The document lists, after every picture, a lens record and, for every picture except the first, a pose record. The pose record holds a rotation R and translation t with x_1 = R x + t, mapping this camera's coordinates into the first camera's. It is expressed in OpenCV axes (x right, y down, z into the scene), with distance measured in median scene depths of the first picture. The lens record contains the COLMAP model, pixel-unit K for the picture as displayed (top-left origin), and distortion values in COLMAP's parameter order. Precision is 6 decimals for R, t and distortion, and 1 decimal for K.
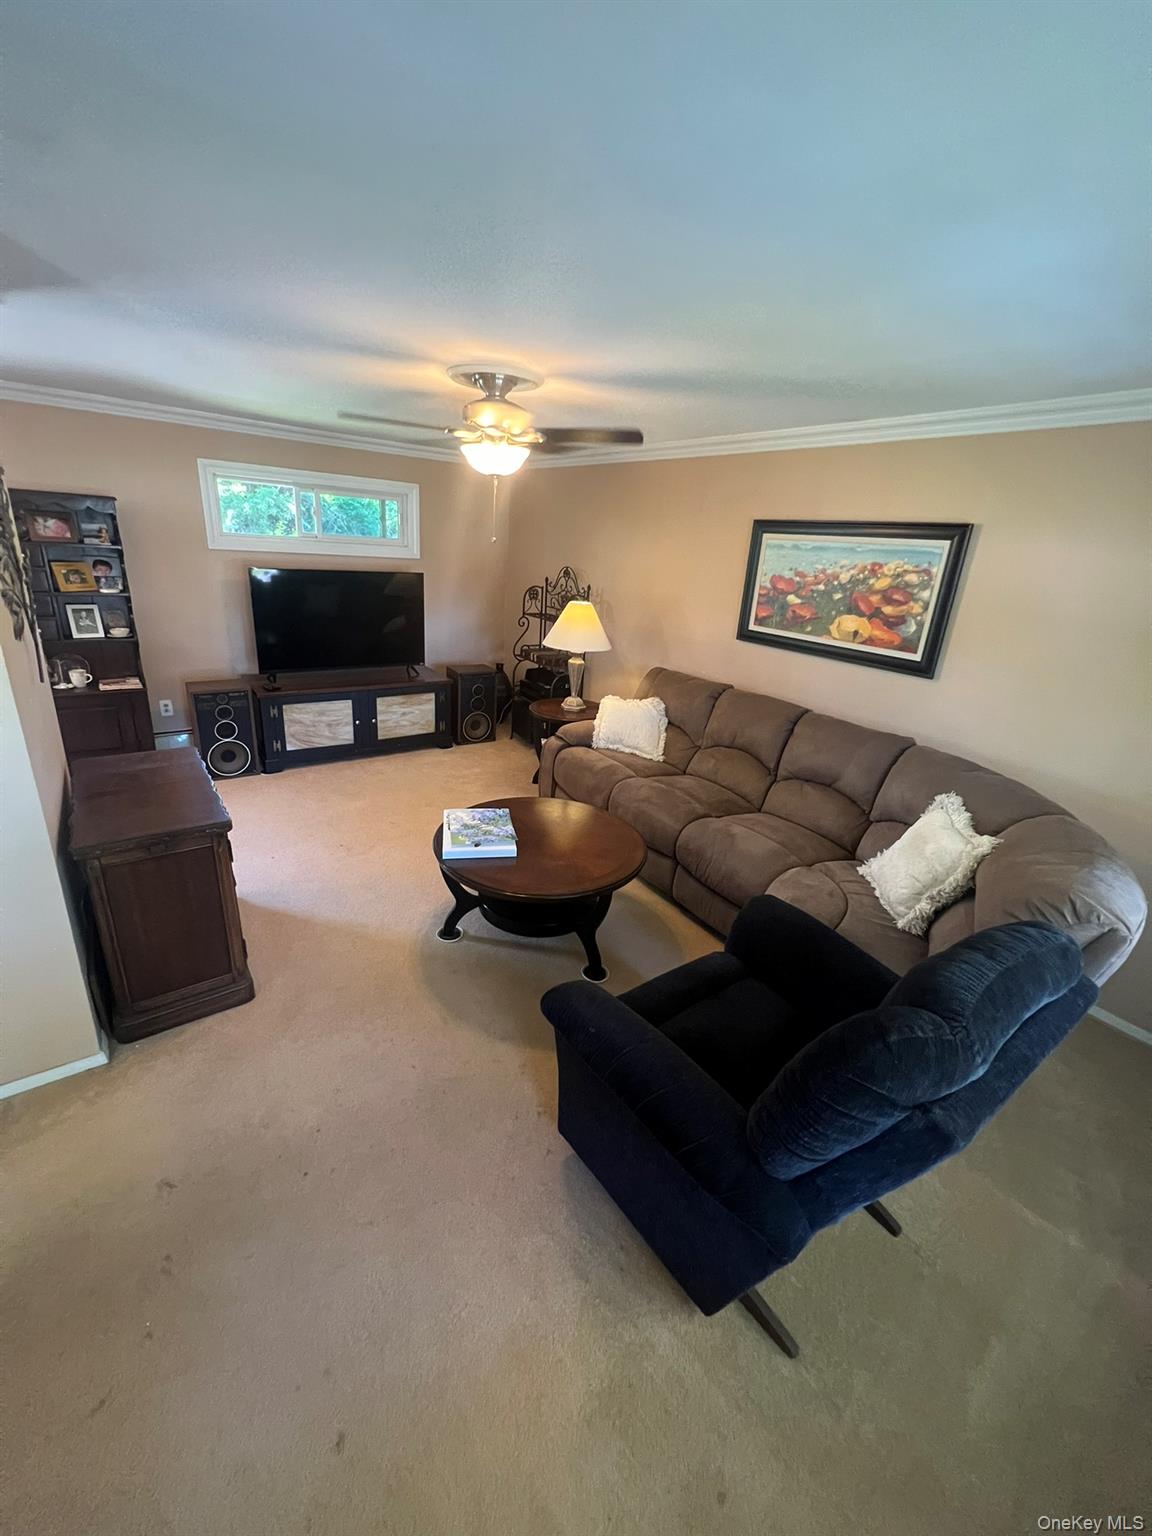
lens RADIAL K [[617.6, 0, 576.3], [0, 617.6, 766.6], [0, 0, 1]] dist [0.000983, 0.000217]
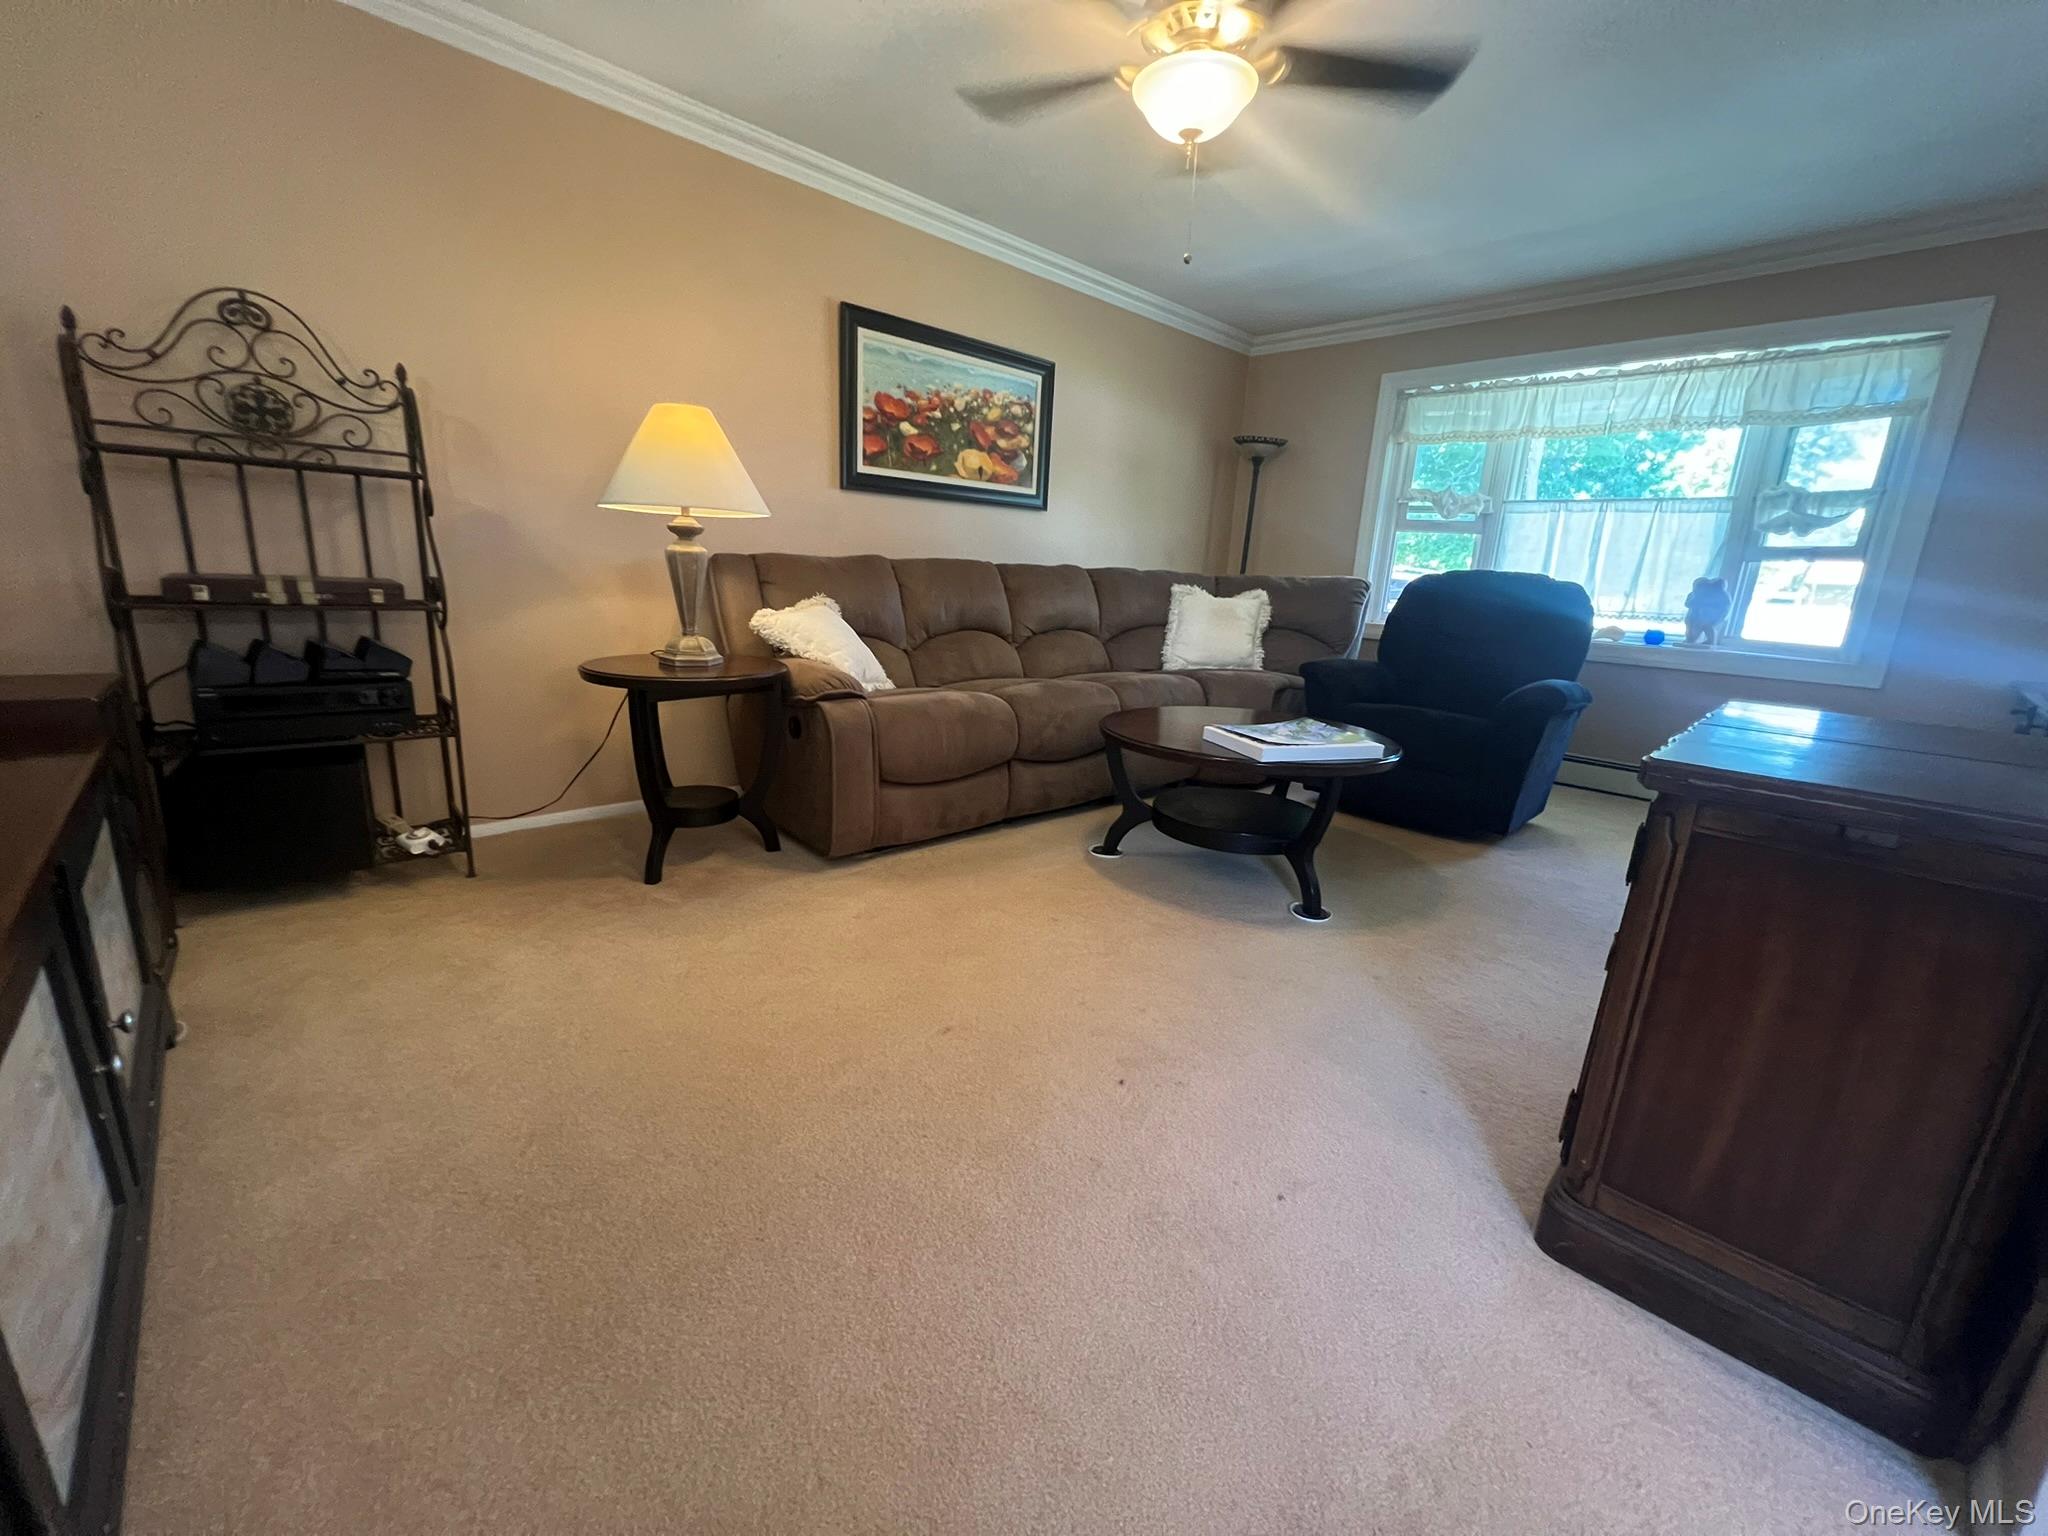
lens RADIAL K [[823.5, 0, 1019.8], [0, 823.5, 767.4], [0, 0, 1]] dist [0.000983, 0.000217]
pose [[-0.126457, -0.311744, 0.941713, -0.793579], [0.286759, 0.897314, 0.335554, -0.207945], [-0.949620, 0.312478, -0.024076, 1.079494]]
